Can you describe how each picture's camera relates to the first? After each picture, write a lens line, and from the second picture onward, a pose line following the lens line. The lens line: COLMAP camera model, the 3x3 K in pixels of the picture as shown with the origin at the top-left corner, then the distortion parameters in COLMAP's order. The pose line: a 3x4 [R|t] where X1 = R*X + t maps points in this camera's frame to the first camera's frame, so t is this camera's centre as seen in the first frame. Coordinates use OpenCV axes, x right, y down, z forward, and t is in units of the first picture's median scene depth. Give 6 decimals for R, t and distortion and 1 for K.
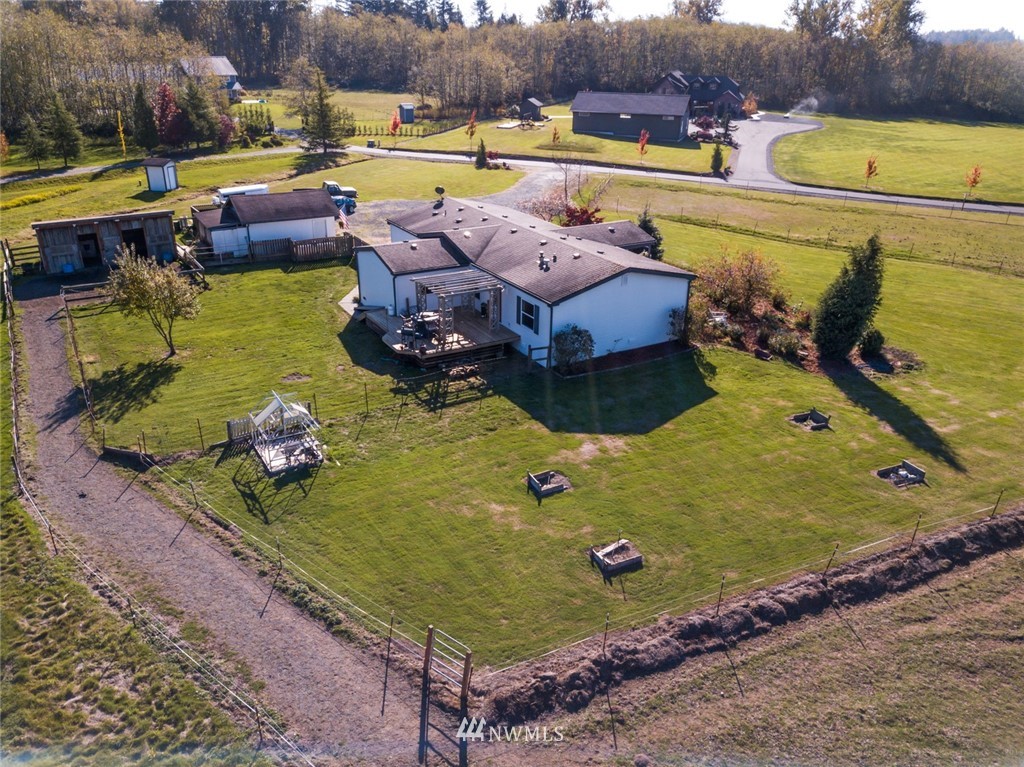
lens RADIAL K [[776.7, 0, 512.0], [0, 776.7, 383.5], [0, 0, 1]] dist [0.014132, -0.004609]
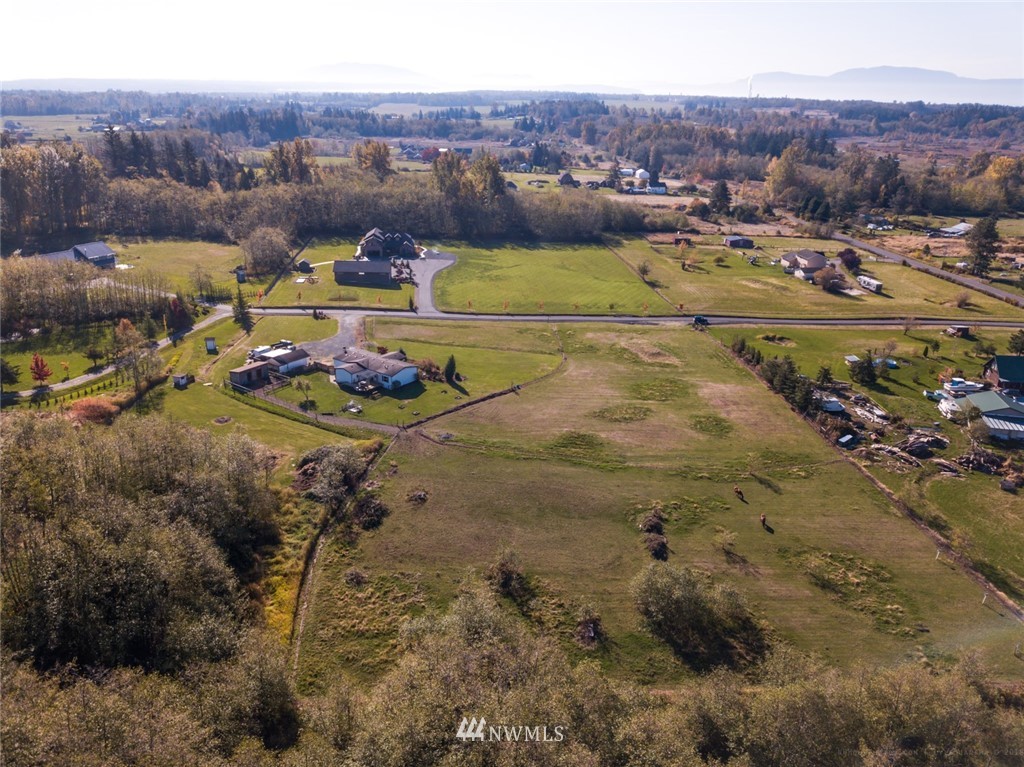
lens RADIAL K [[776.7, 0, 512.0], [0, 776.7, 383.5], [0, 0, 1]] dist [0.014132, -0.004609]
pose [[0.919907, -0.133386, 0.368752, -0.978483], [0.150621, 0.988424, -0.018210, 0.133860], [-0.362055, 0.072294, 0.929349, -3.523409]]
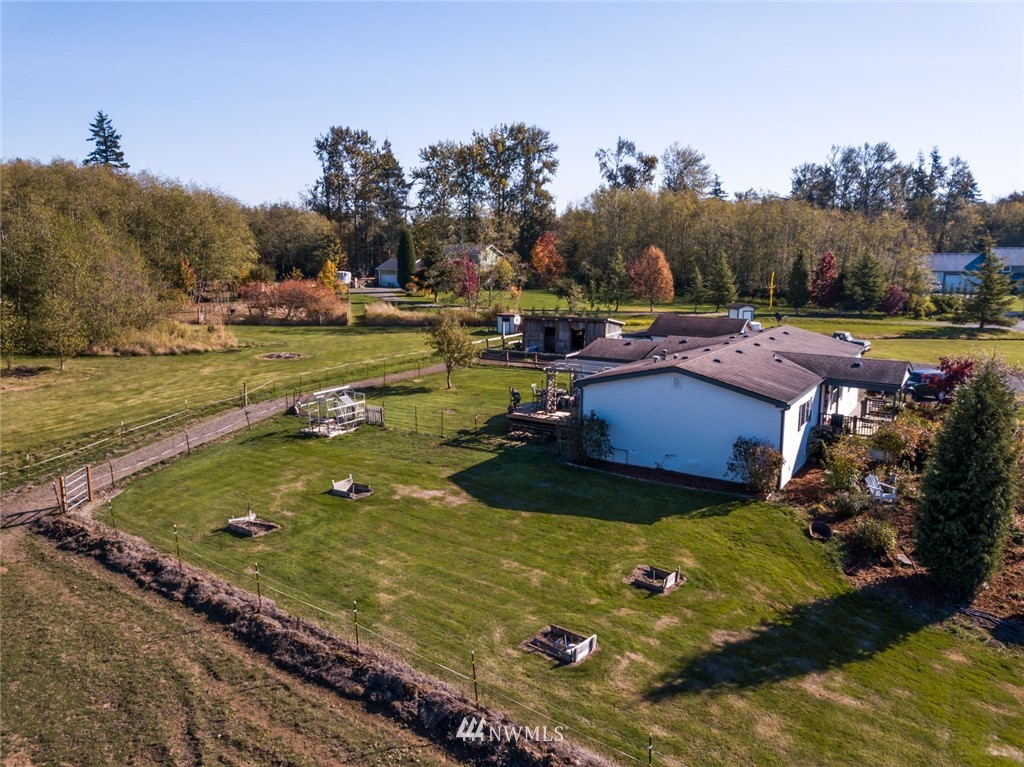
lens RADIAL K [[776.7, 0, 512.0], [0, 776.7, 383.5], [0, 0, 1]] dist [0.014132, -0.004609]
pose [[0.464430, 0.142782, -0.874024, 0.754562], [-0.360053, 0.932114, -0.039050, -0.033994], [0.809115, 0.332831, 0.484311, 0.425742]]
